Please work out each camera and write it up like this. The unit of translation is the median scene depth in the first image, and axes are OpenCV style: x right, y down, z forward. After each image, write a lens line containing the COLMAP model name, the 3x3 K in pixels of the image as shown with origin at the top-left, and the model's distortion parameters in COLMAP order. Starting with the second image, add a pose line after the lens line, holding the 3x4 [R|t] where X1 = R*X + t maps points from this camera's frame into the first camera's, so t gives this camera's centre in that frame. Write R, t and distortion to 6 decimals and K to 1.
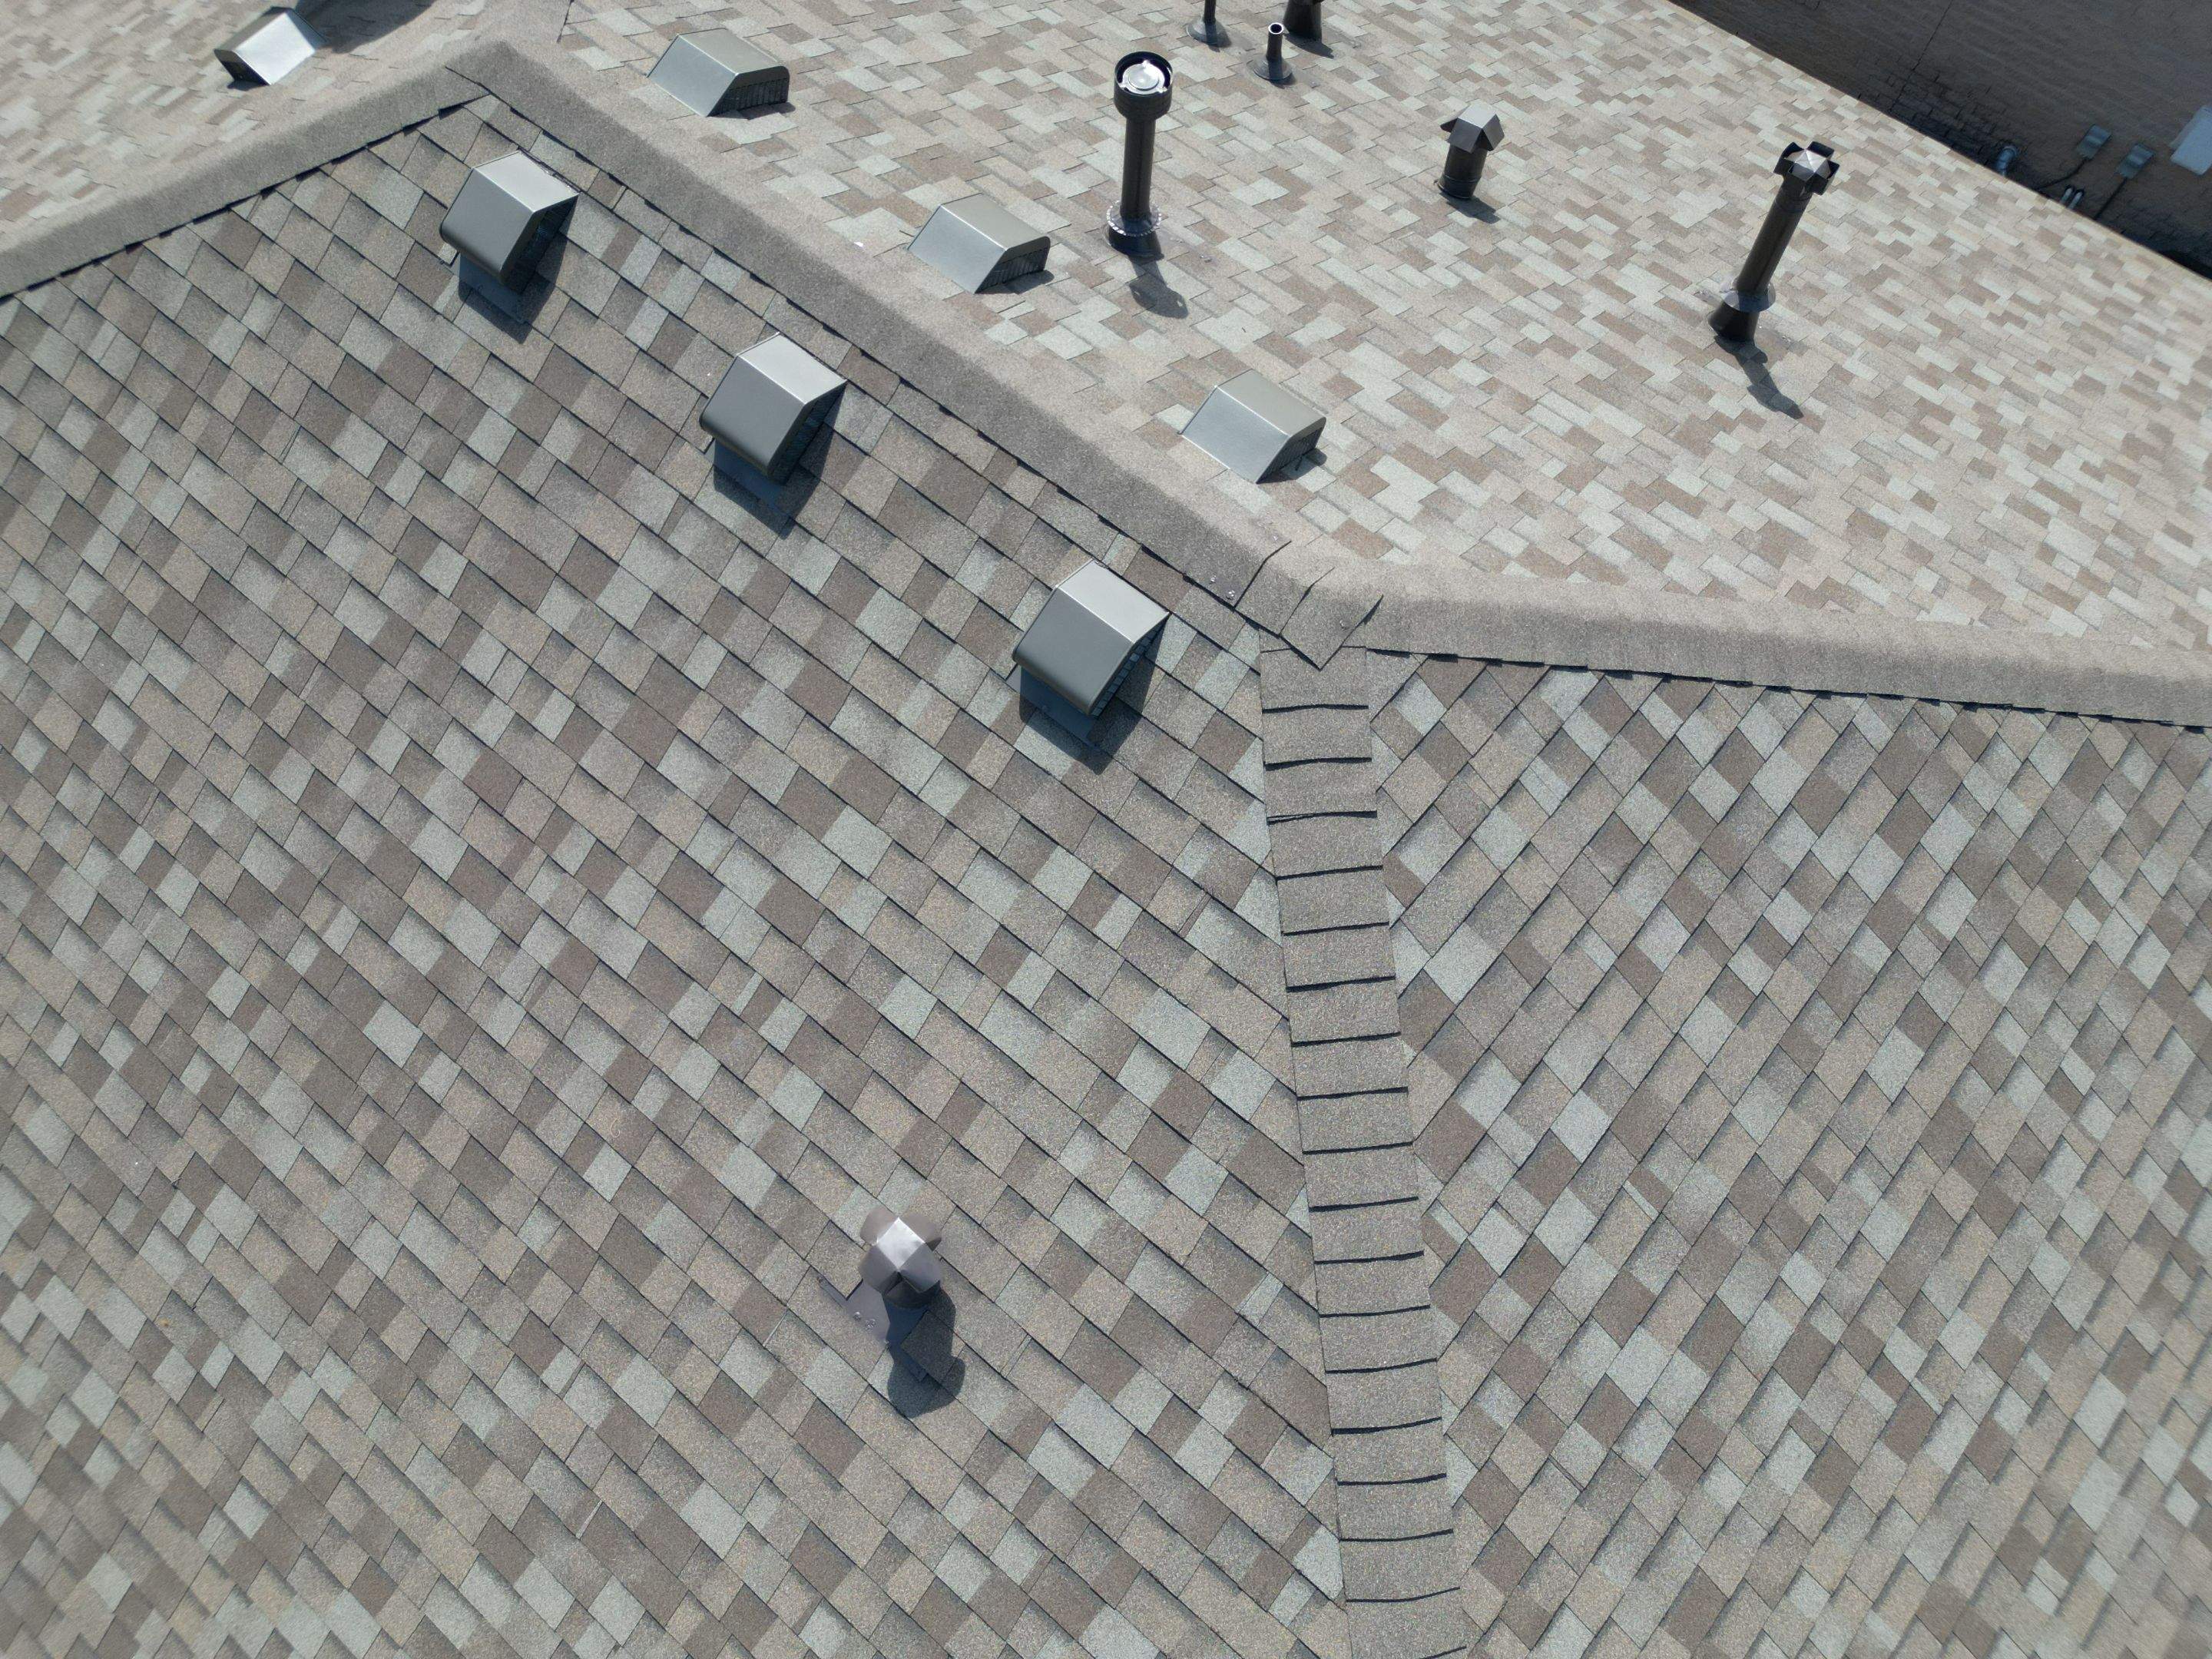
lens RADIAL K [[1553.3, 0, 1102.6], [0, 1553.3, 828.4], [0, 0, 1]] dist [0.062984, -0.060828]
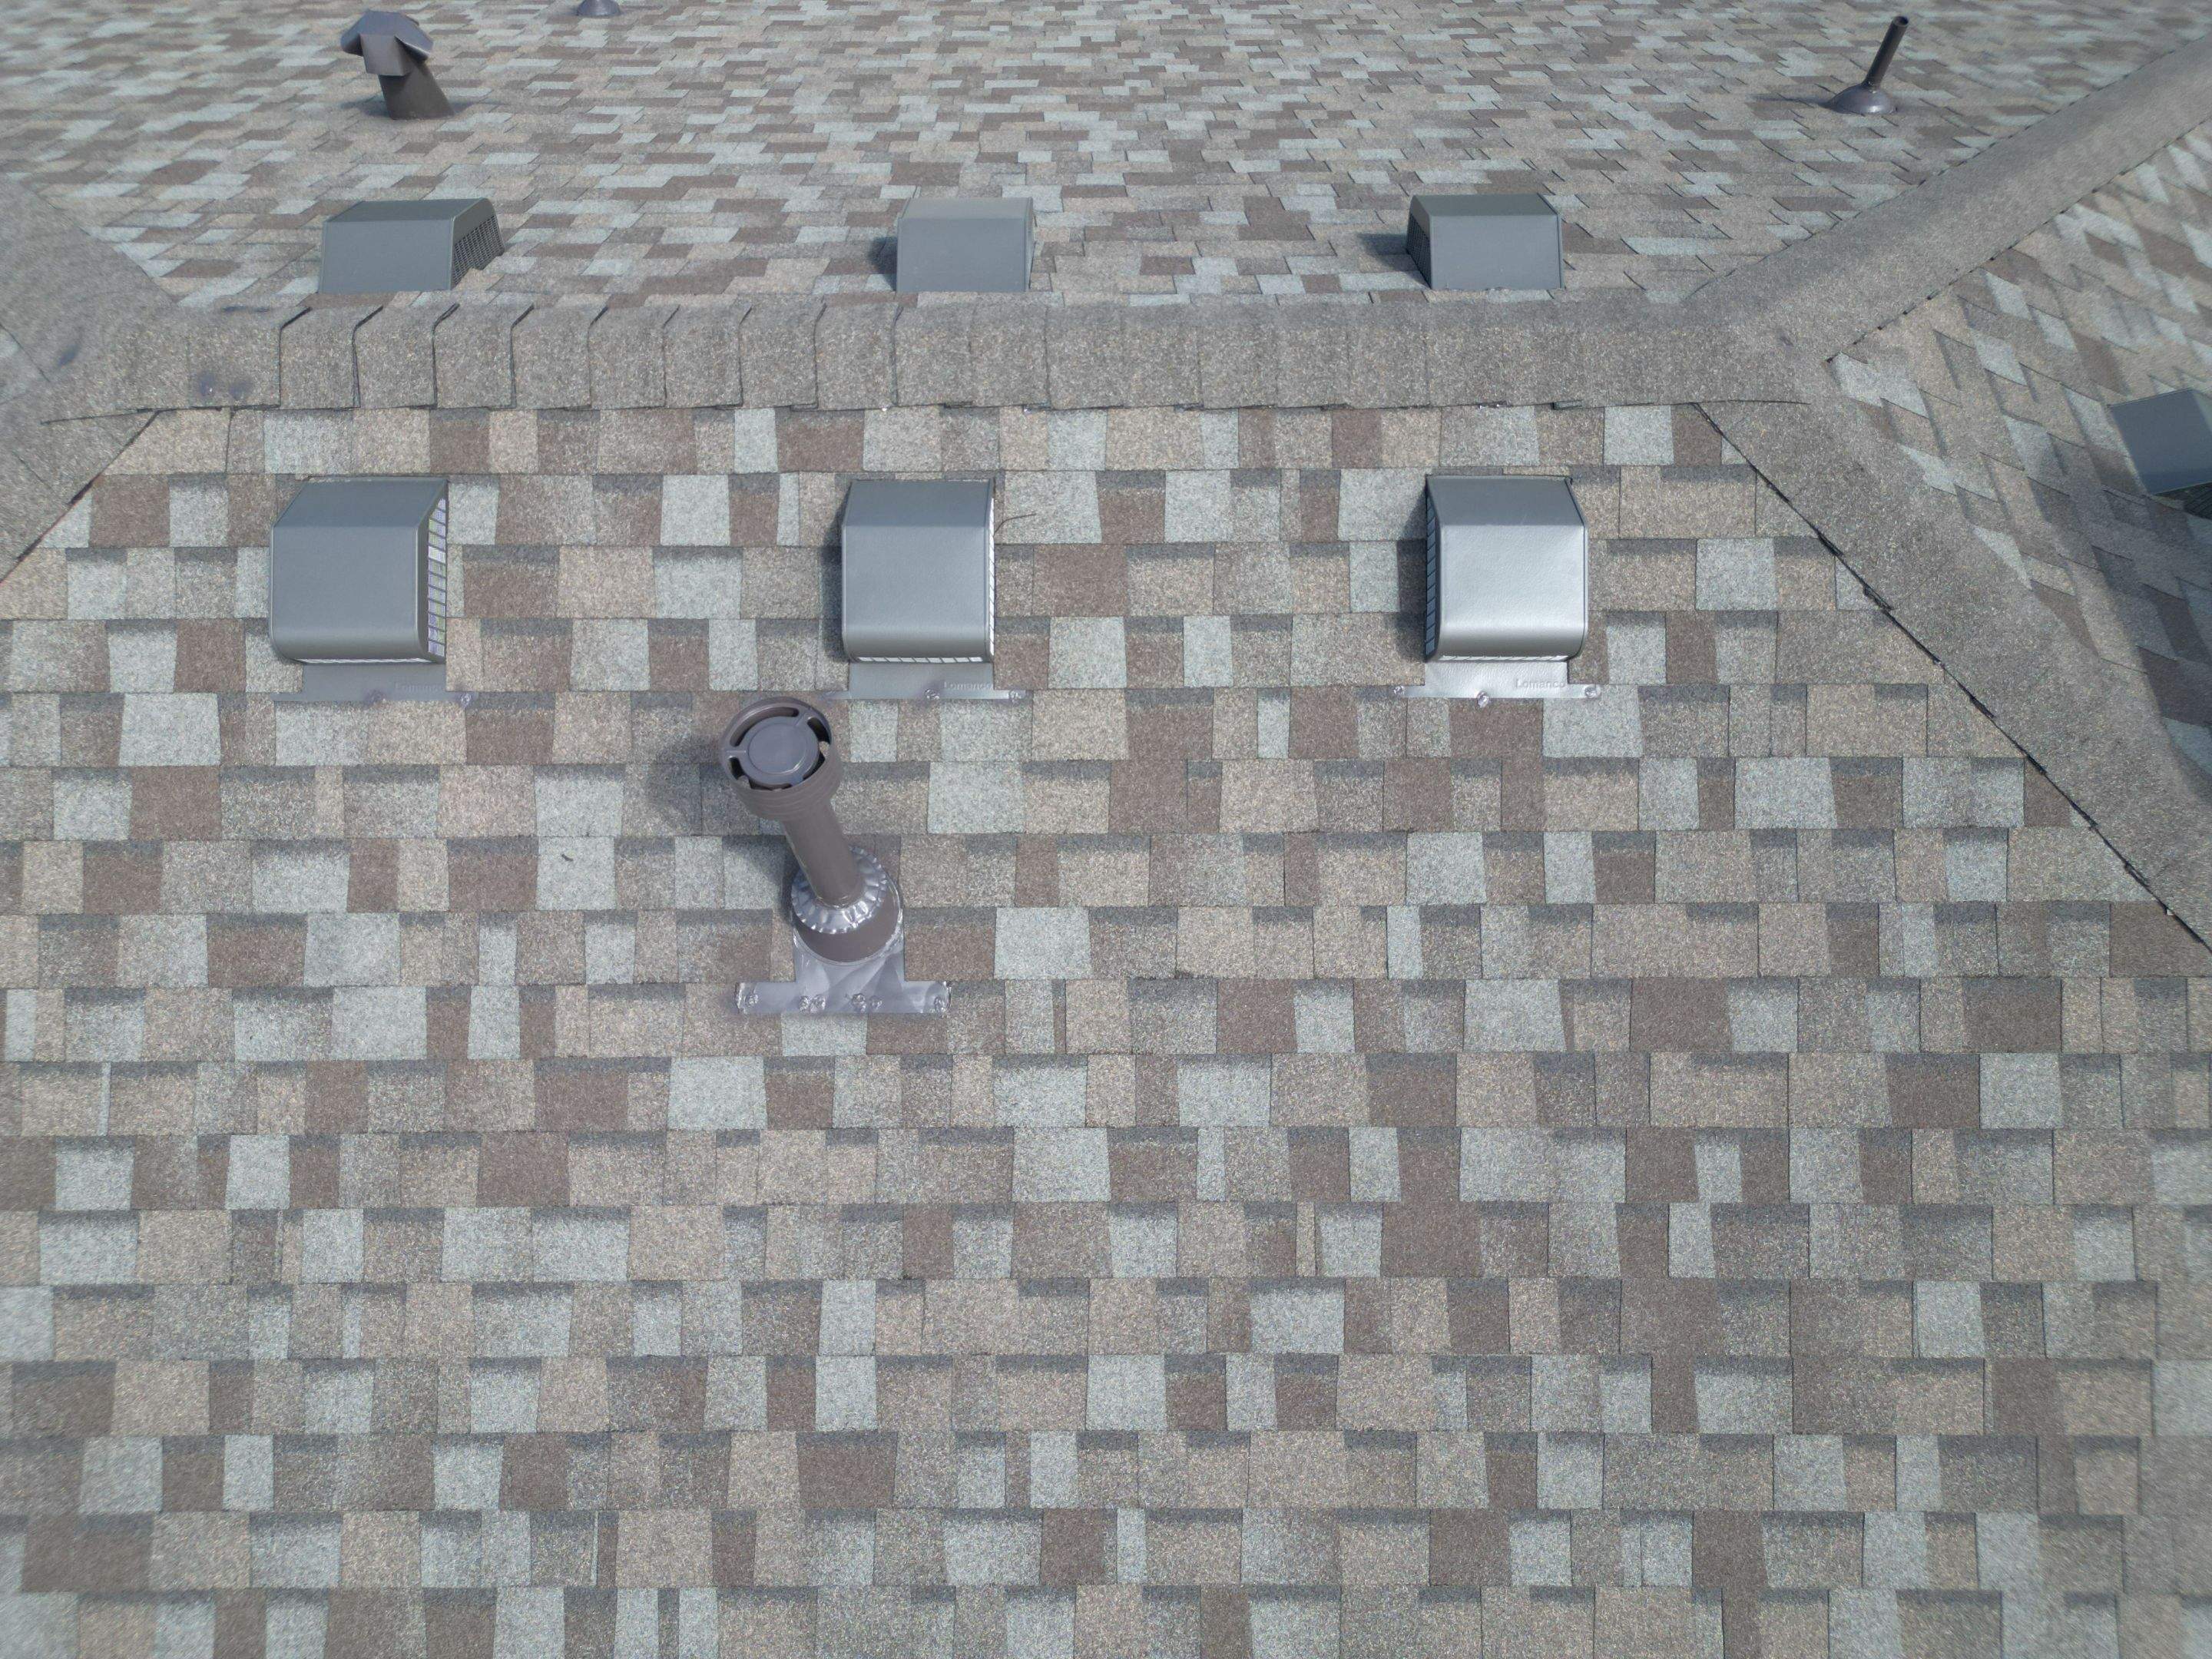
lens RADIAL K [[1551.7, 0, 1100.0], [0, 1551.7, 830.4], [0, 0, 1]] dist [0.069369, -0.069247]
pose [[-0.770127, 0.564533, -0.296998, 0.114955], [-0.583464, -0.435220, 0.685677, -0.920522], [0.257827, 0.701346, 0.664559, 0.704358]]
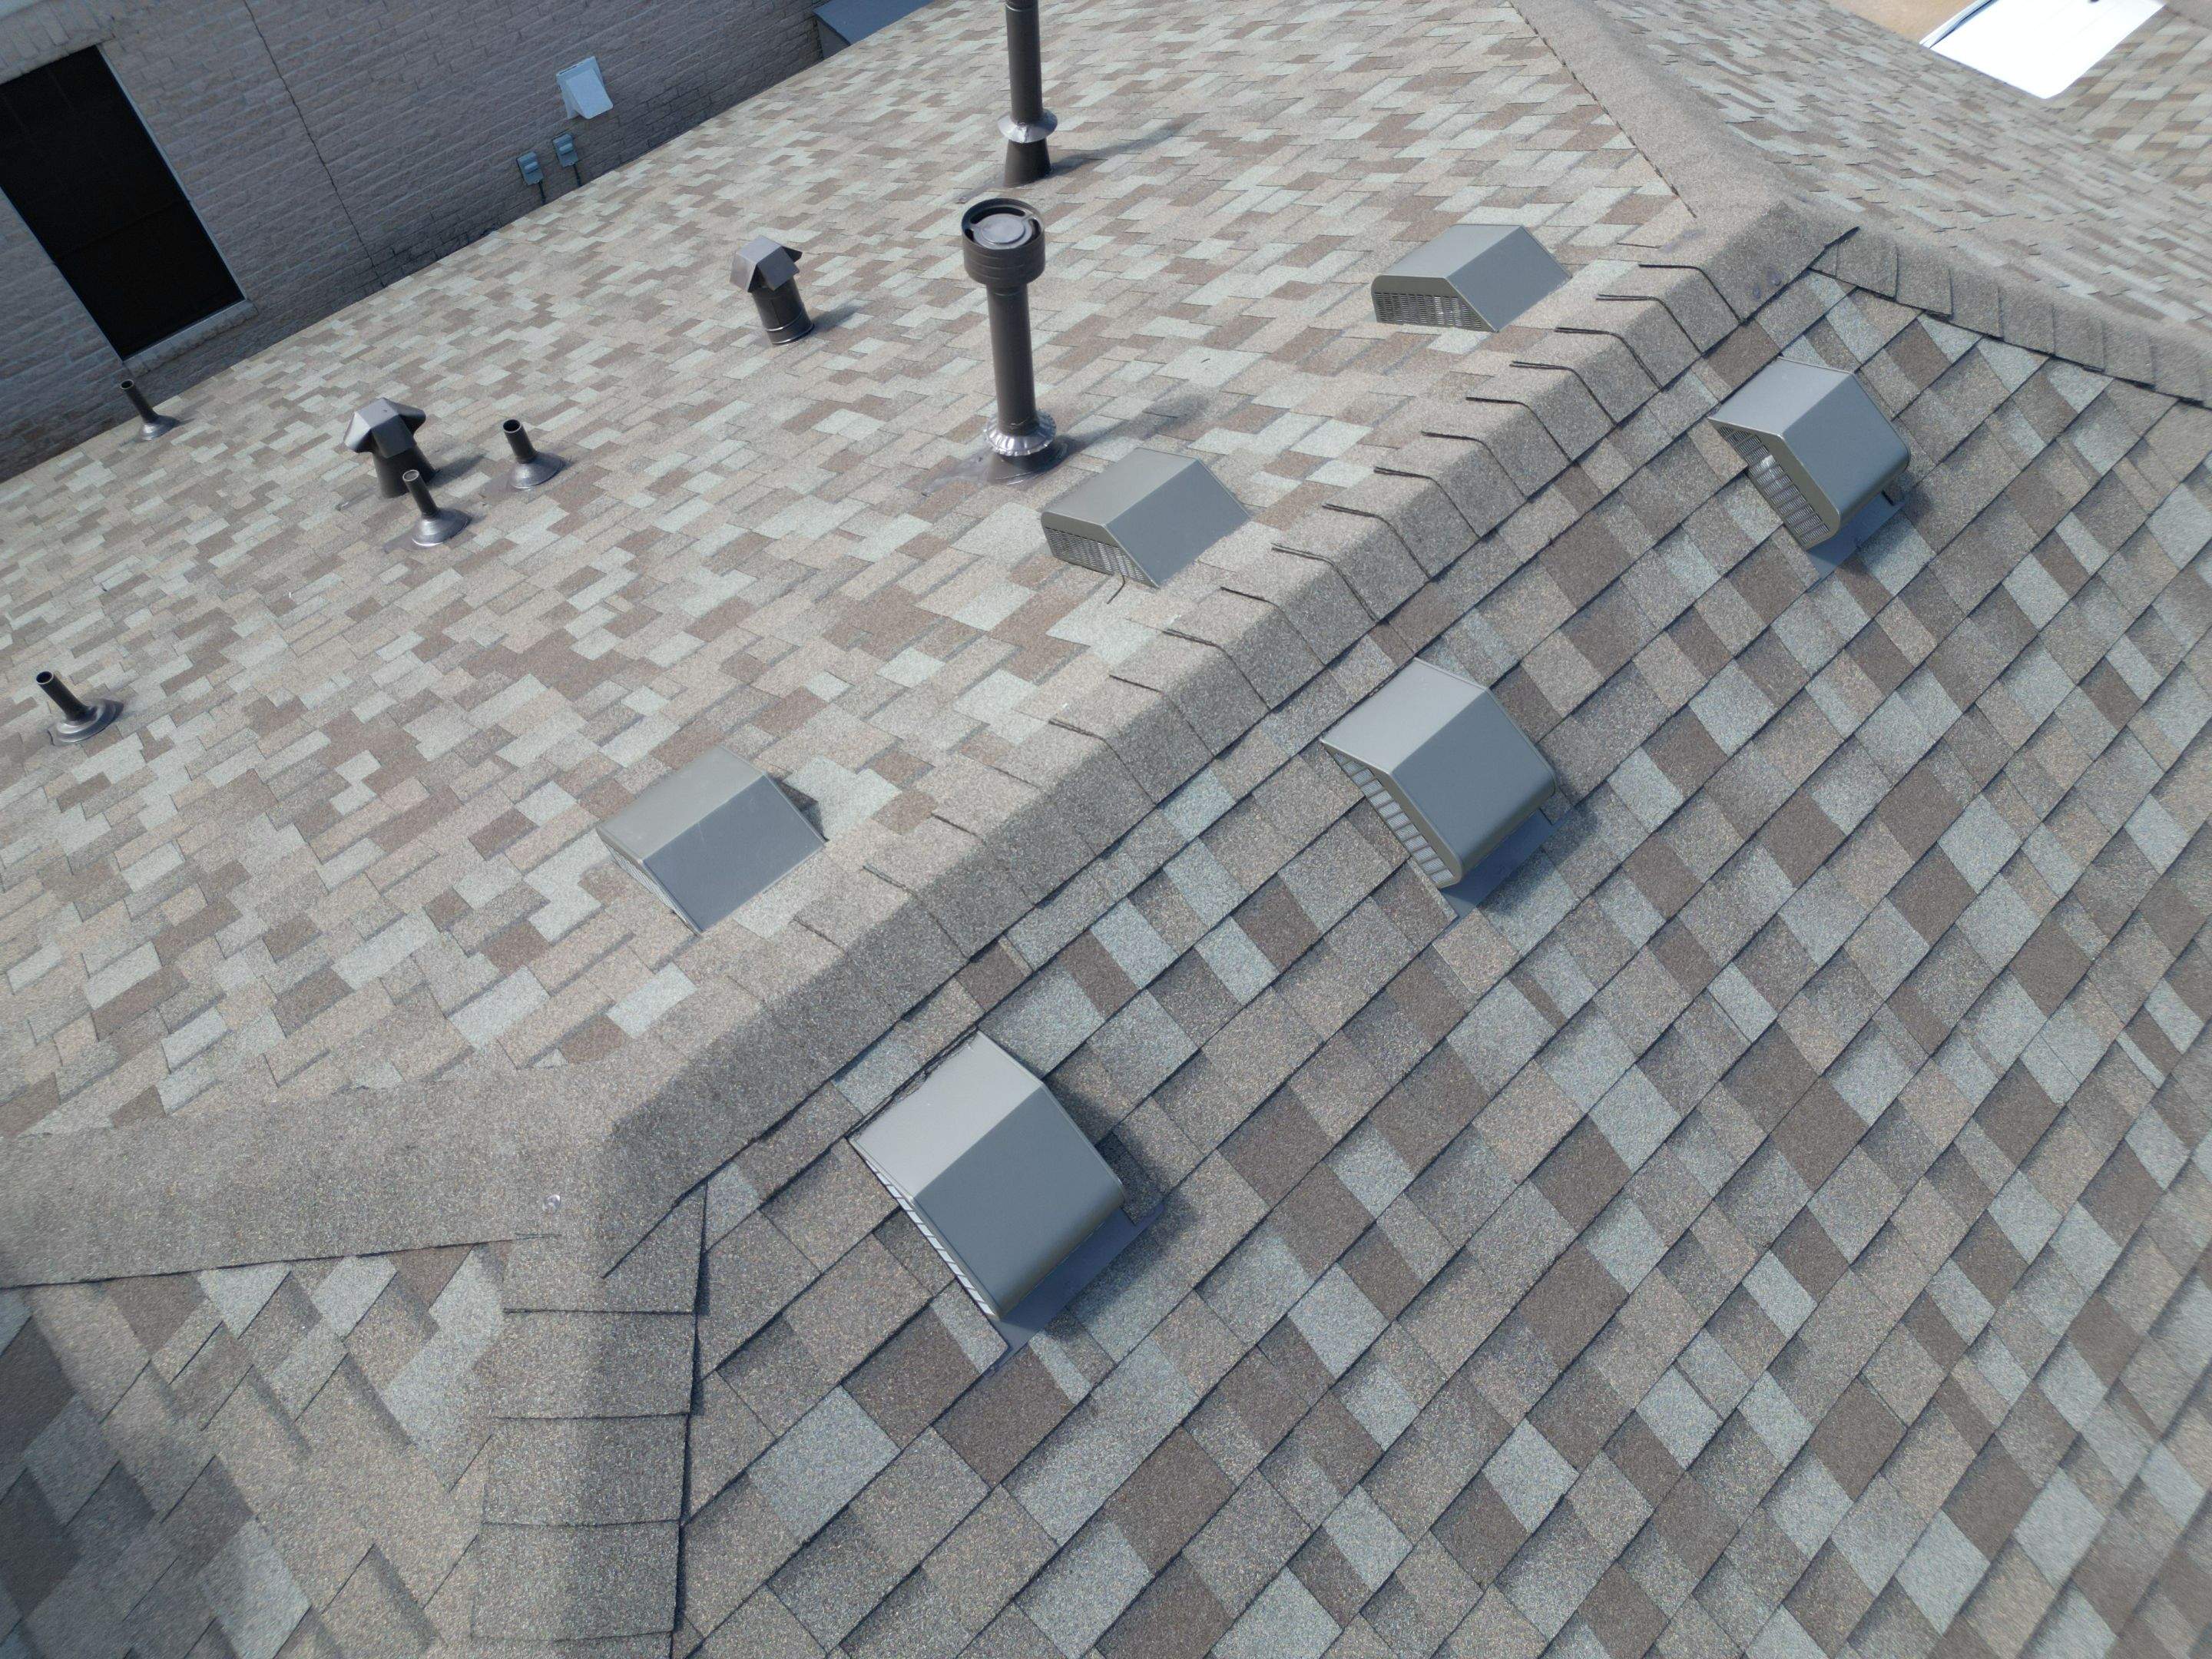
lens RADIAL K [[1551.7, 0, 1100.0], [0, 1551.7, 830.4], [0, 0, 1]] dist [0.069369, -0.069247]
pose [[0.117578, -0.836346, 0.535445, -0.577870], [0.919278, 0.295617, 0.259880, -0.545346], [-0.375636, 0.461666, 0.803593, 0.545330]]
